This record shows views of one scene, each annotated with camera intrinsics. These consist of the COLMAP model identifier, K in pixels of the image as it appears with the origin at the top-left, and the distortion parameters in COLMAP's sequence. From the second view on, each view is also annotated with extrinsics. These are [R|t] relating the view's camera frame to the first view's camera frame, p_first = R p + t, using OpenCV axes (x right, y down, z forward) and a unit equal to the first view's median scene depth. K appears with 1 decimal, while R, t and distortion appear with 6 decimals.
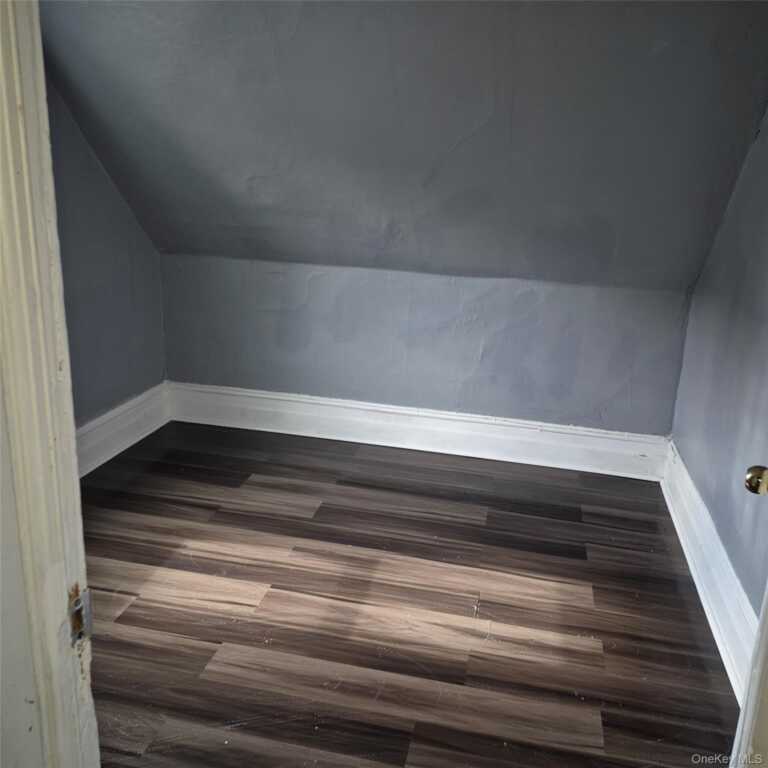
lens RADIAL K [[704.9, 0, 387.6], [0, 704.9, 388.5], [0, 0, 1]] dist [0.029621, 0.000000]
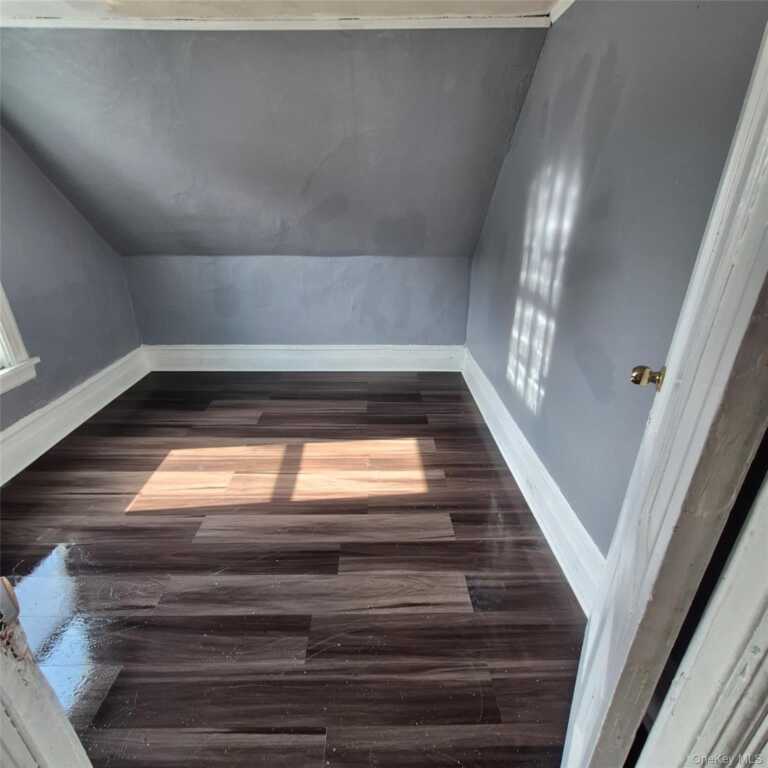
lens RADIAL K [[401.6, 0, 377.7], [0, 401.6, 385.6], [0, 0, 1]] dist [0.006507, -0.002148]
pose [[0.974365, -0.128405, 0.184731, -0.000658], [0.102360, 0.984235, 0.144236, 0.002119], [-0.200339, -0.121629, 0.972147, 0.116841]]
